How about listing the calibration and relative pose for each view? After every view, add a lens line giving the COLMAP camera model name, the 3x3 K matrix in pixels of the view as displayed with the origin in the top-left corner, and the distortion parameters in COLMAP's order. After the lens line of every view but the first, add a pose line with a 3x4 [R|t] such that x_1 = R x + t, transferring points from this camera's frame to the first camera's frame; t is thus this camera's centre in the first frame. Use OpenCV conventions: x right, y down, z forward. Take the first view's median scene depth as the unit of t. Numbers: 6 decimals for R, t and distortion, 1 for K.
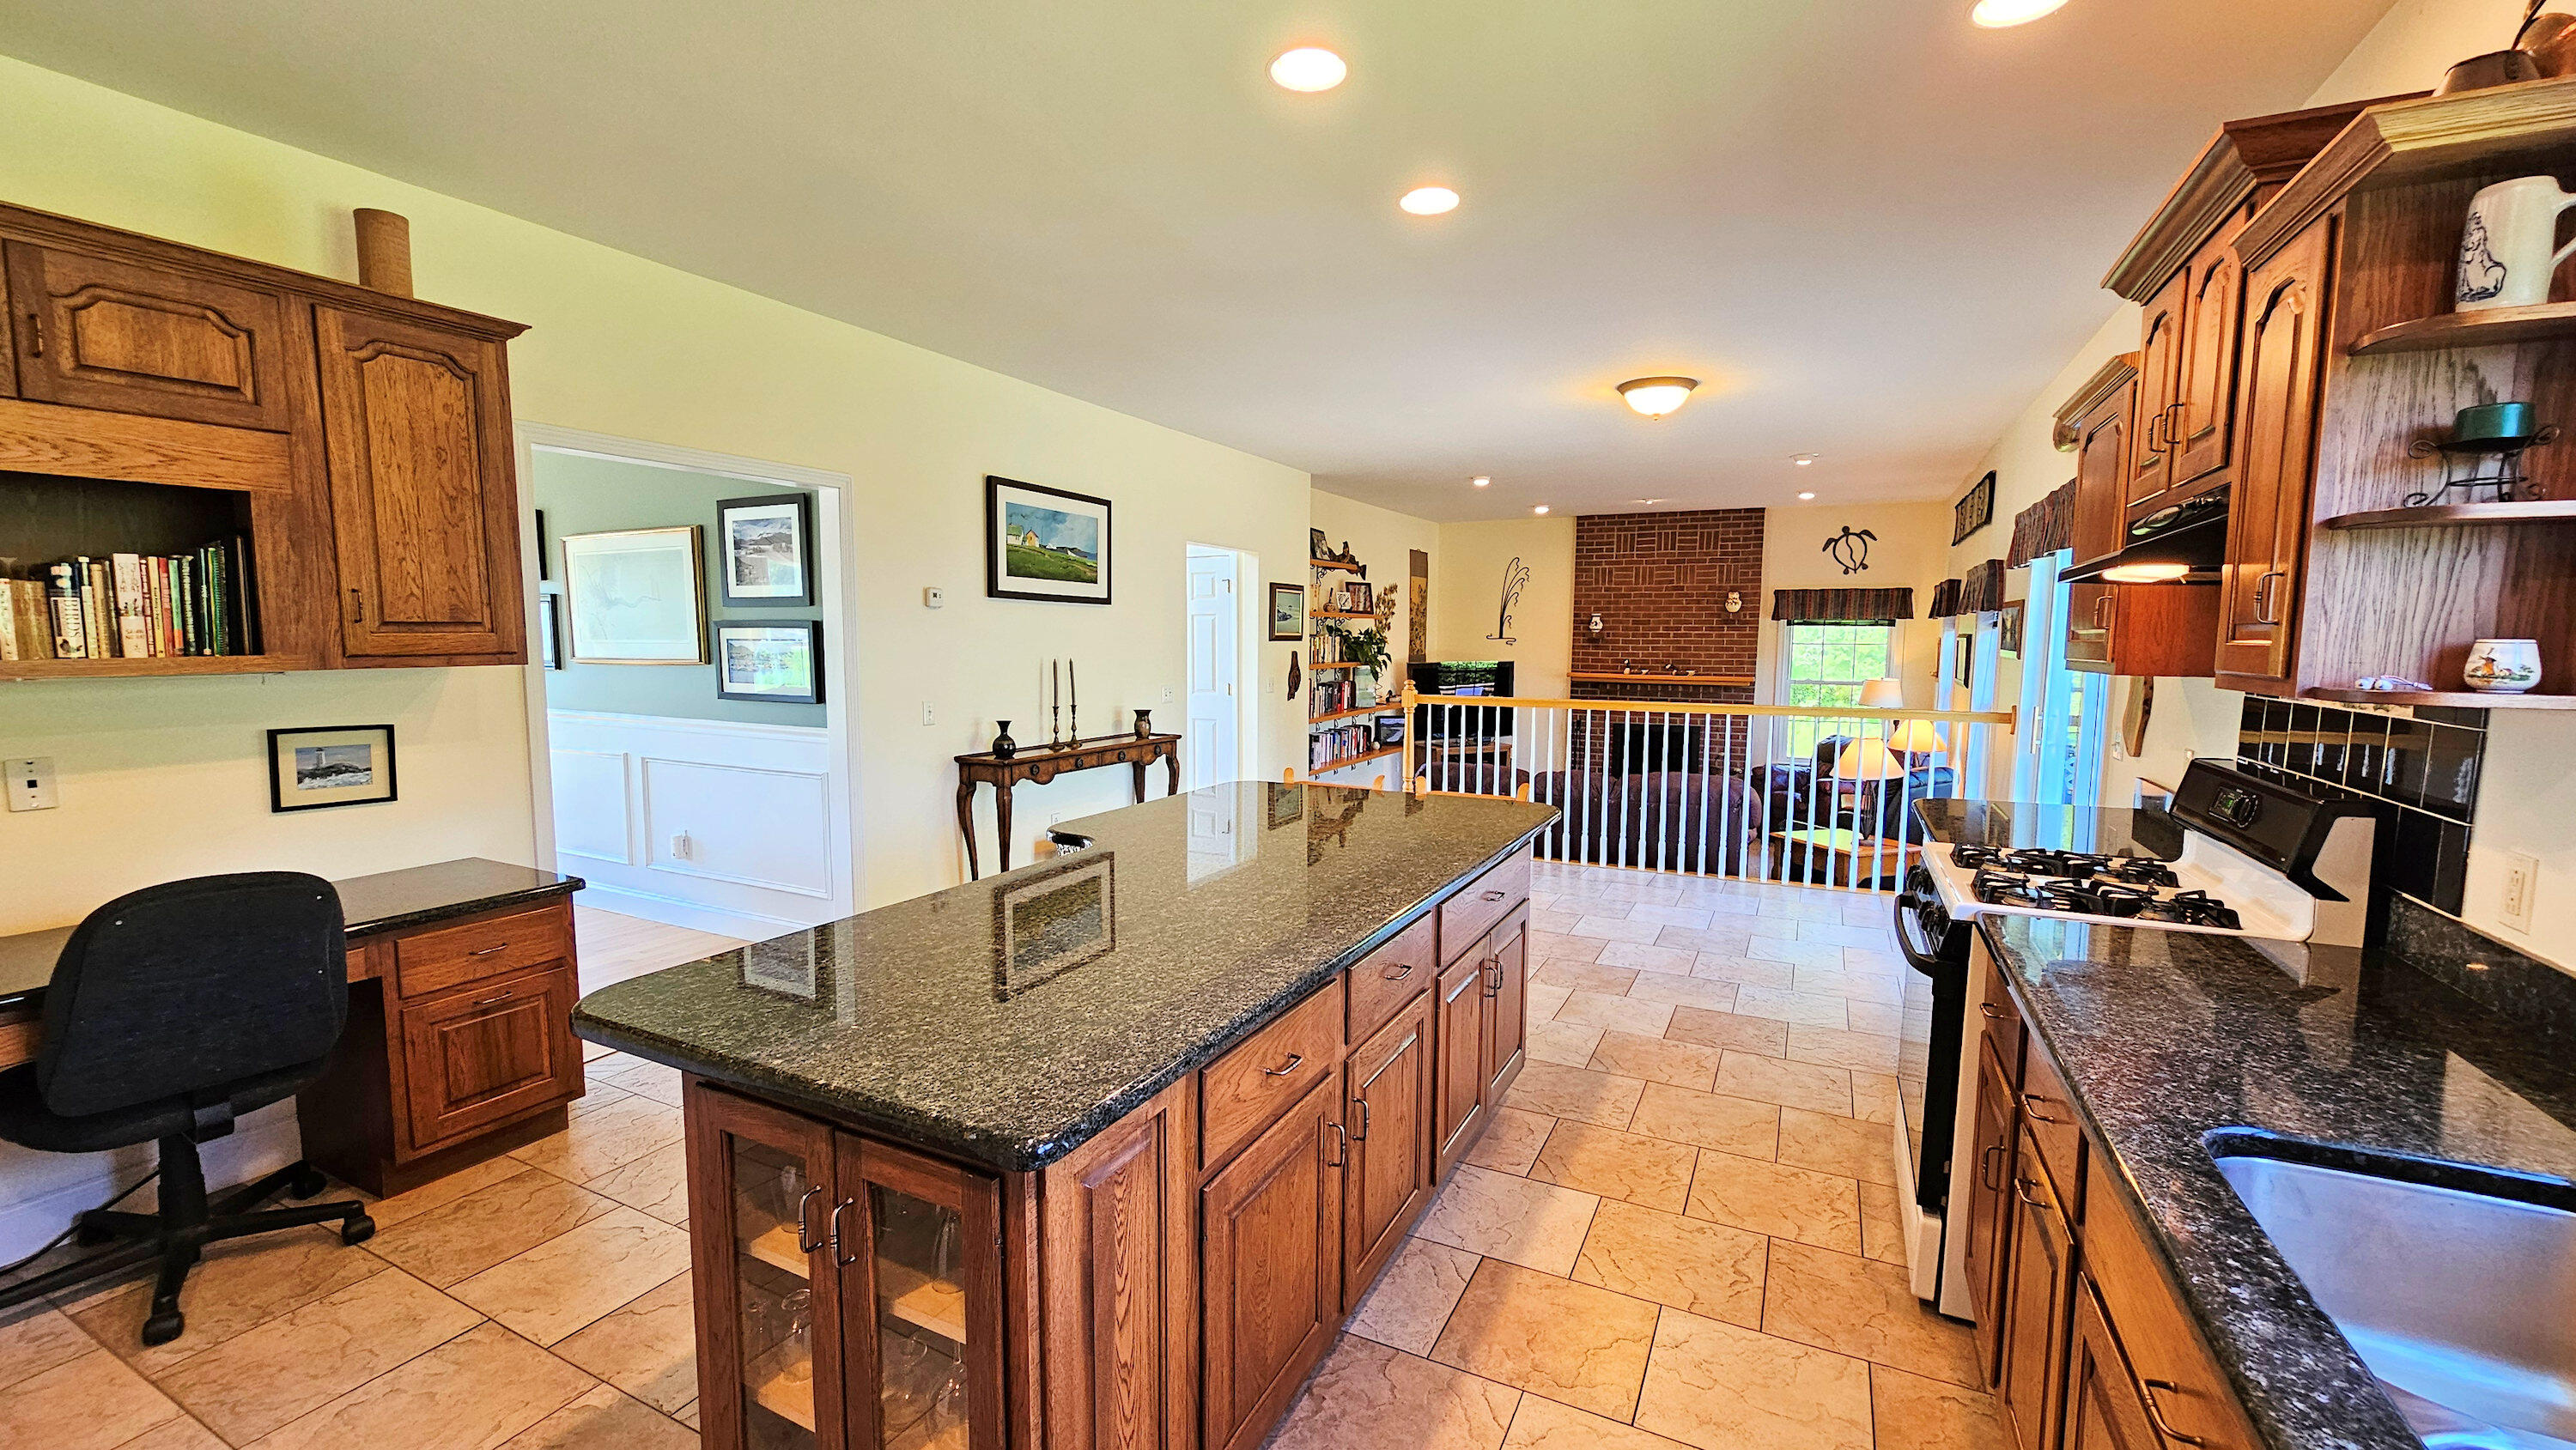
lens RADIAL K [[1054.6, 0, 1287.5], [0, 1054.6, 733.6], [0, 0, 1]] dist [-0.002218, -0.000480]
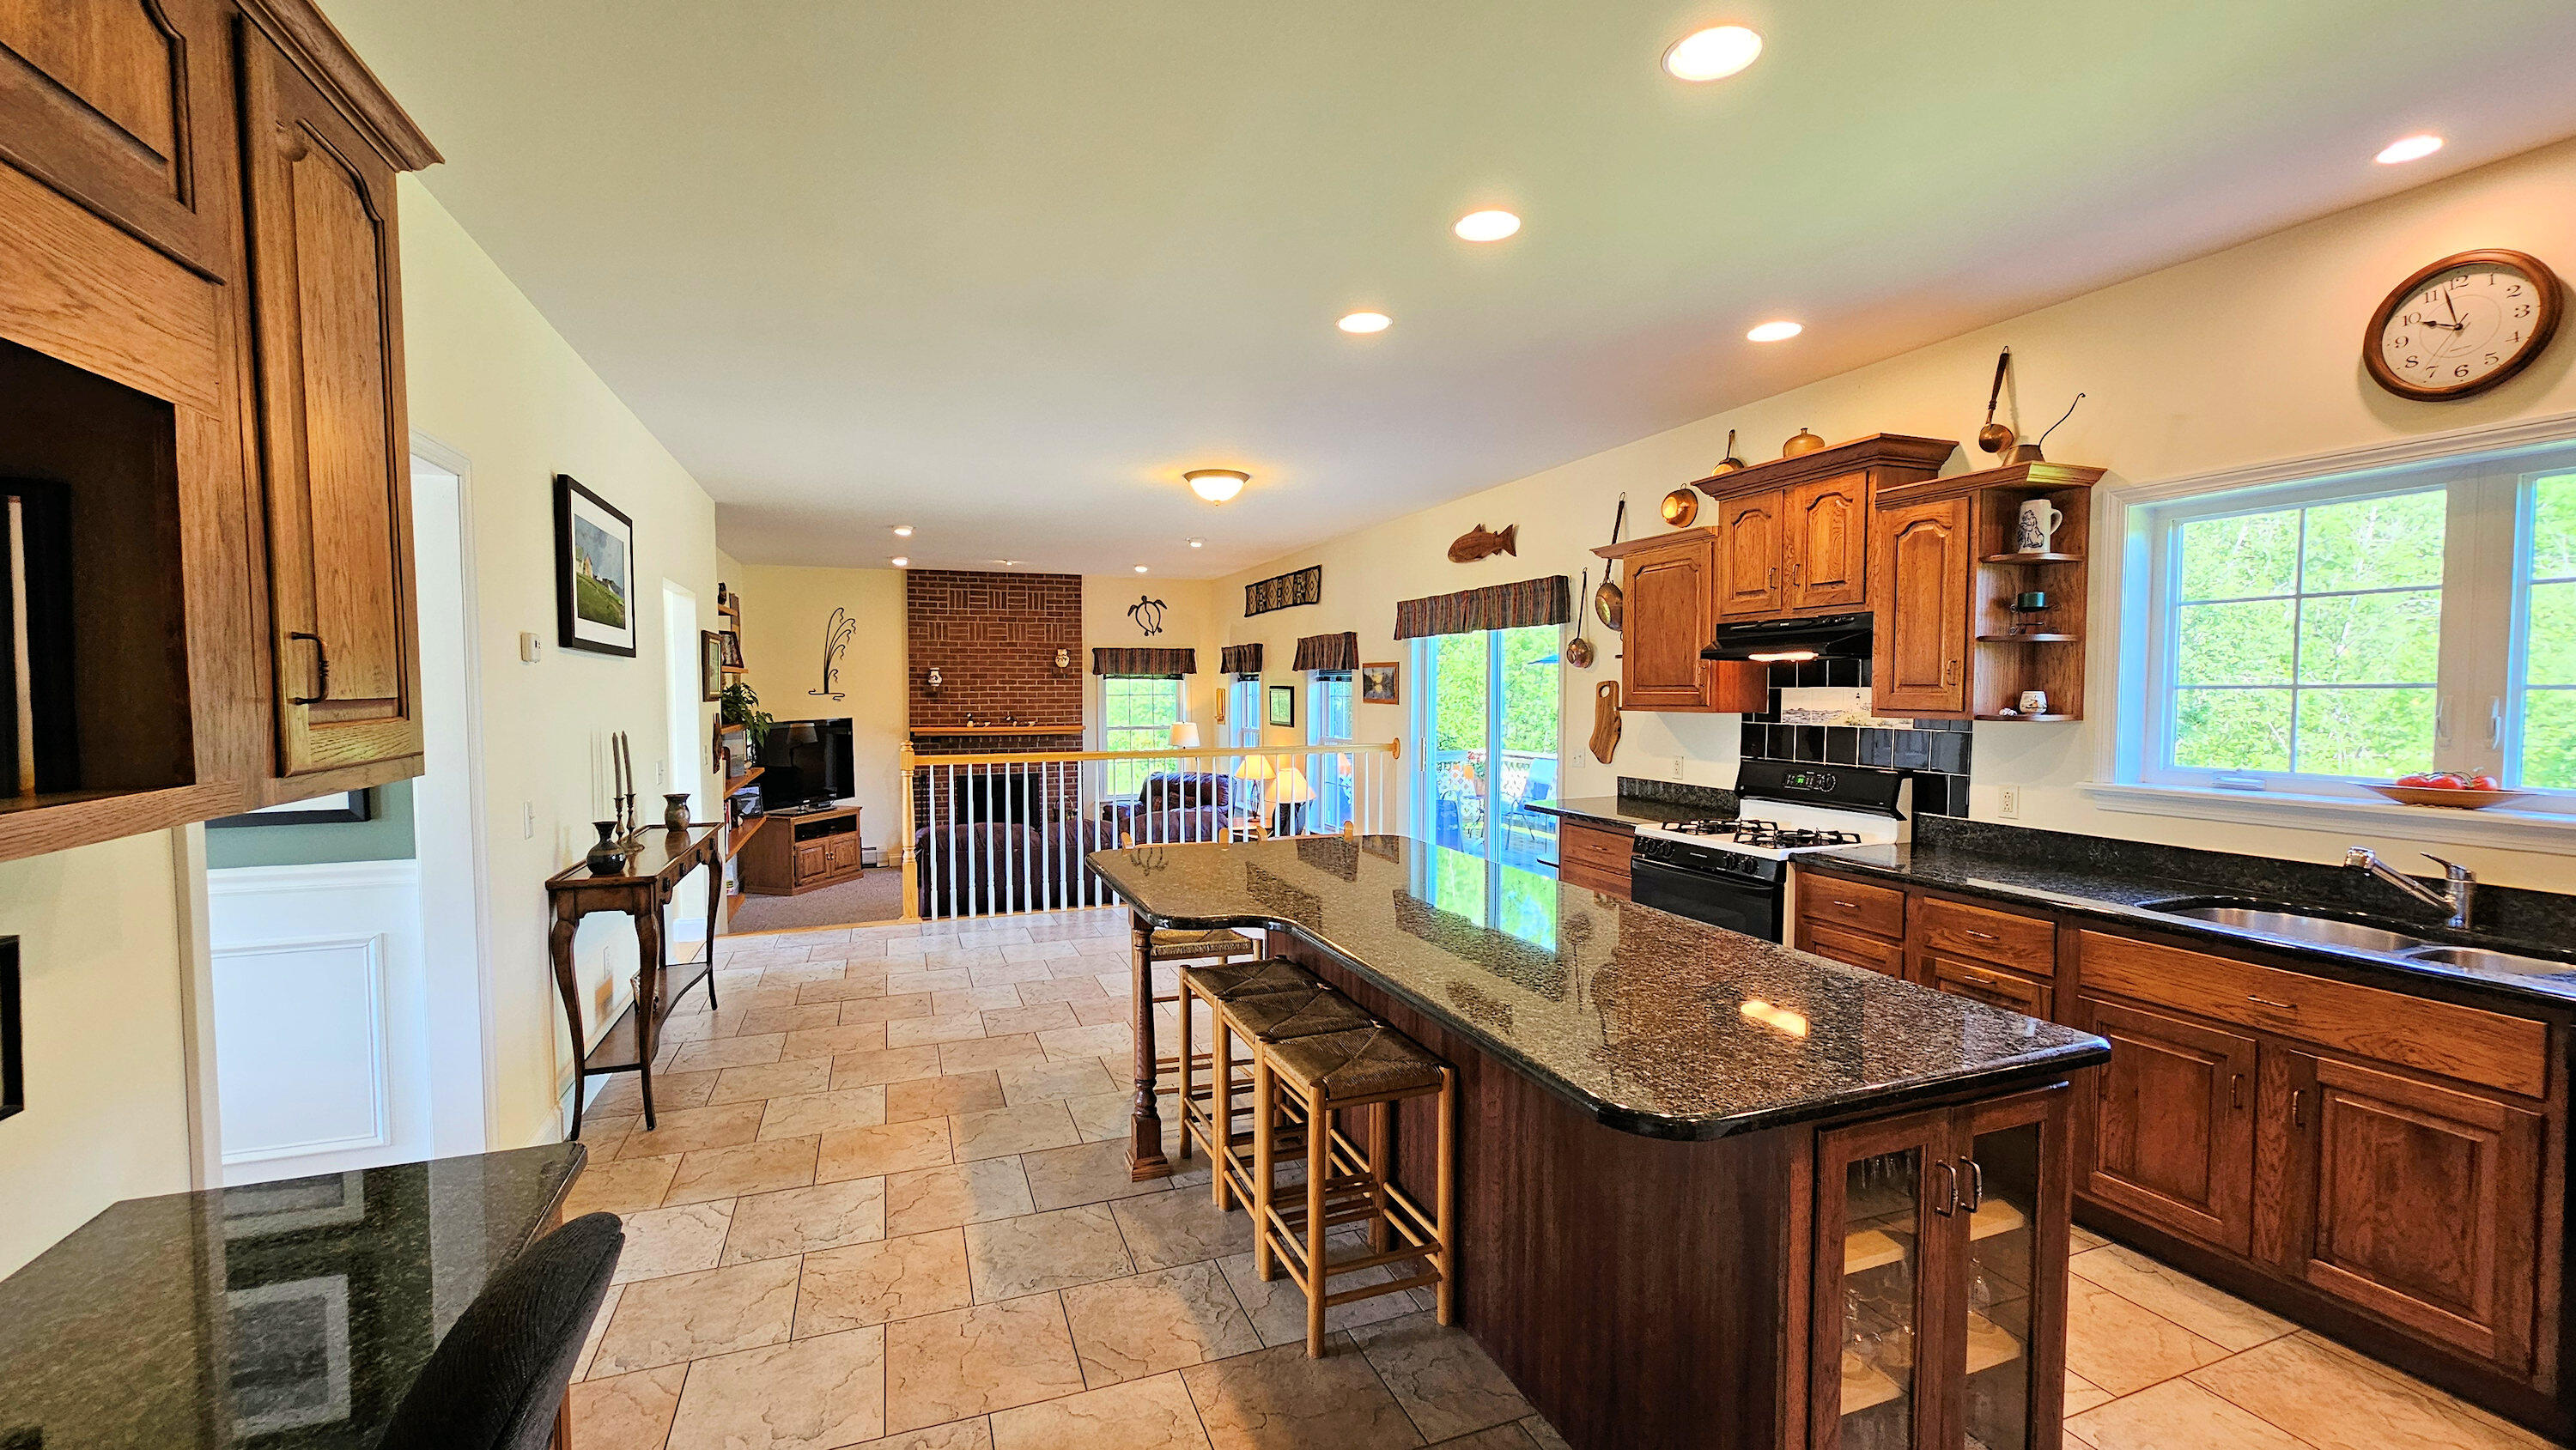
lens RADIAL K [[1054.6, 0, 1286.7], [0, 1054.6, 734.8], [0, 0, 1]] dist [-0.002218, -0.000480]
pose [[0.673616, -0.042279, 0.737871, -0.405418], [0.076768, 0.996965, -0.012958, -0.022258], [-0.735083, 0.065374, 0.674817, 0.156316]]
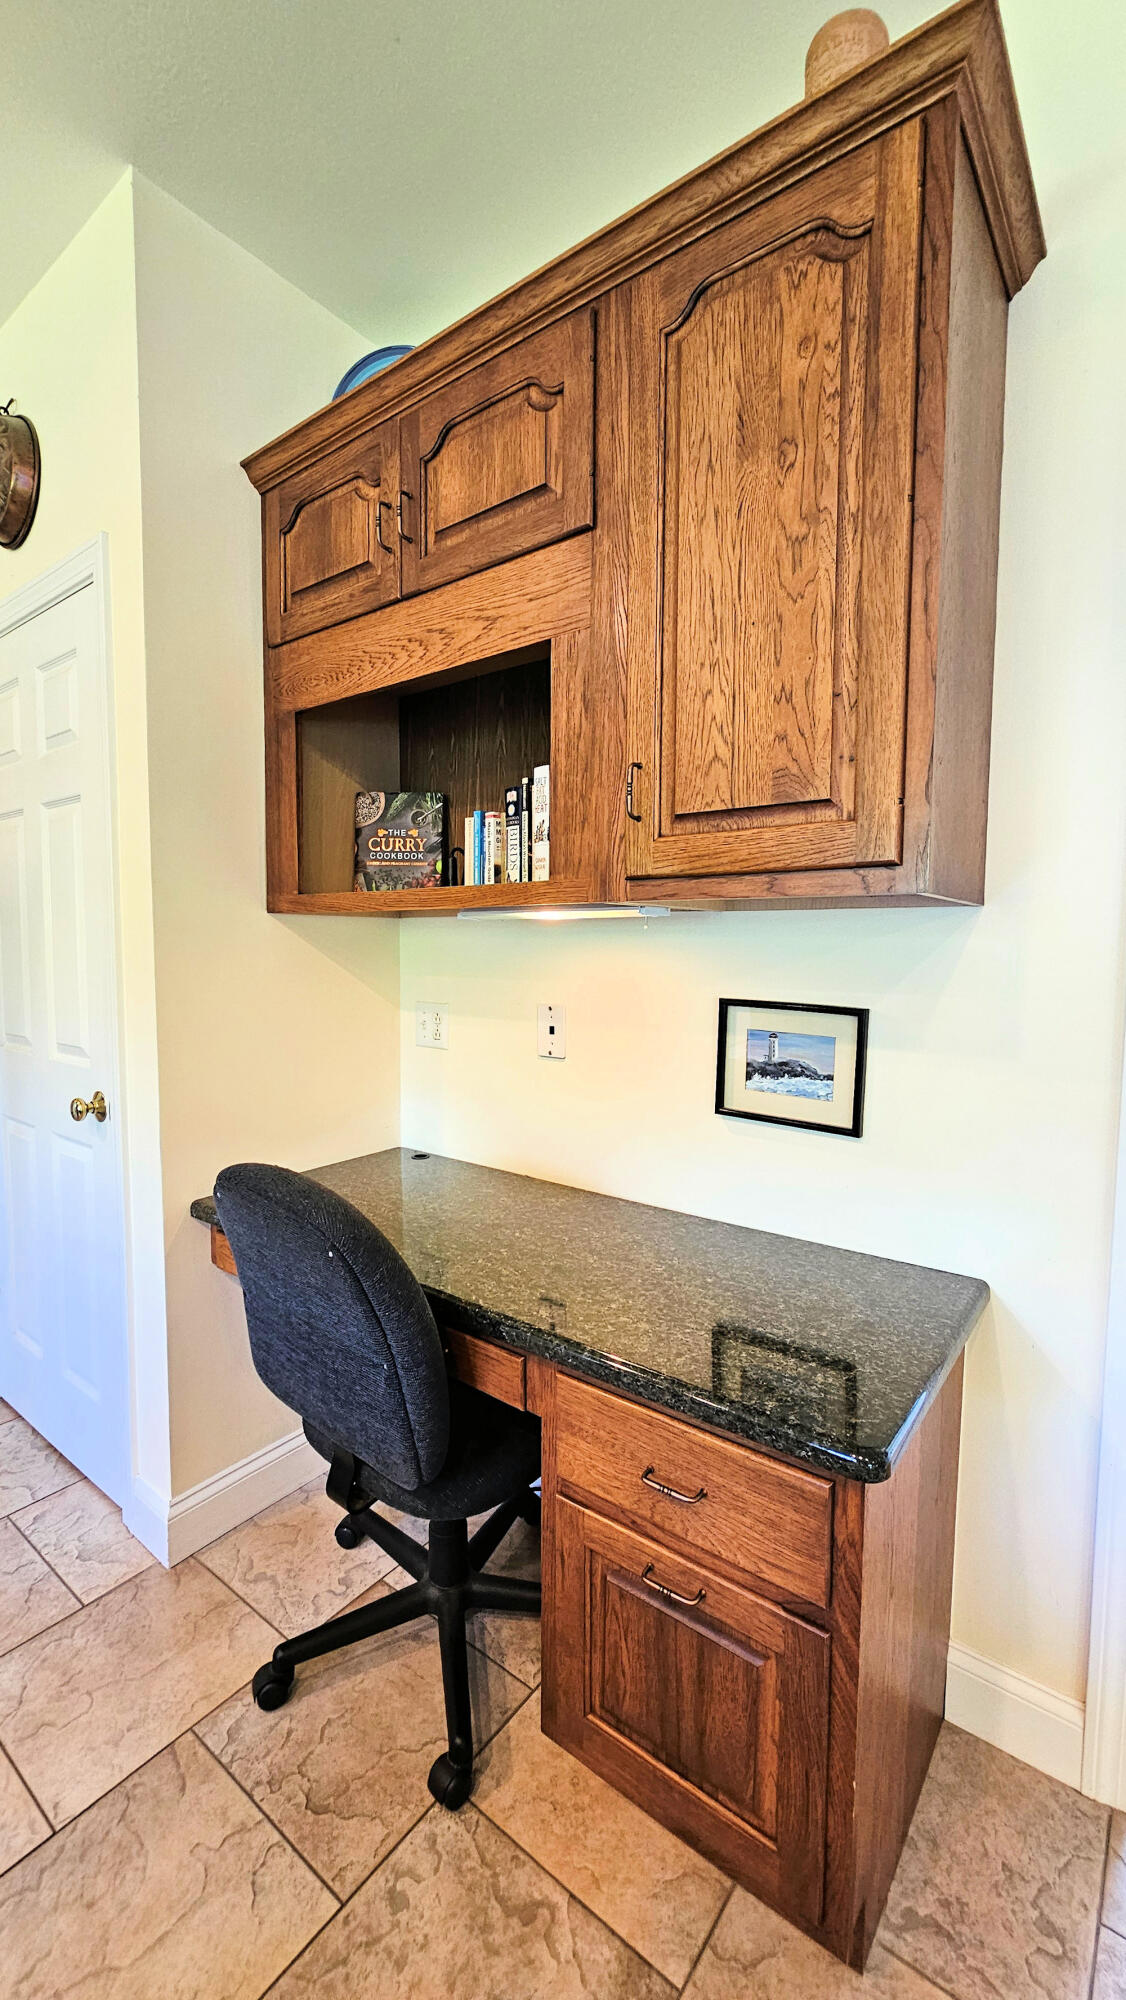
lens RADIAL K [[818.8, 0, 551.2], [0, 818.8, 997.8], [0, 0, 1]] dist [-0.002218, -0.000480]
pose [[-0.192859, 0.063153, -0.979192, -0.183736], [-0.101047, 0.991343, 0.083838, -0.017857], [0.976010, 0.115114, -0.184808, 0.454689]]
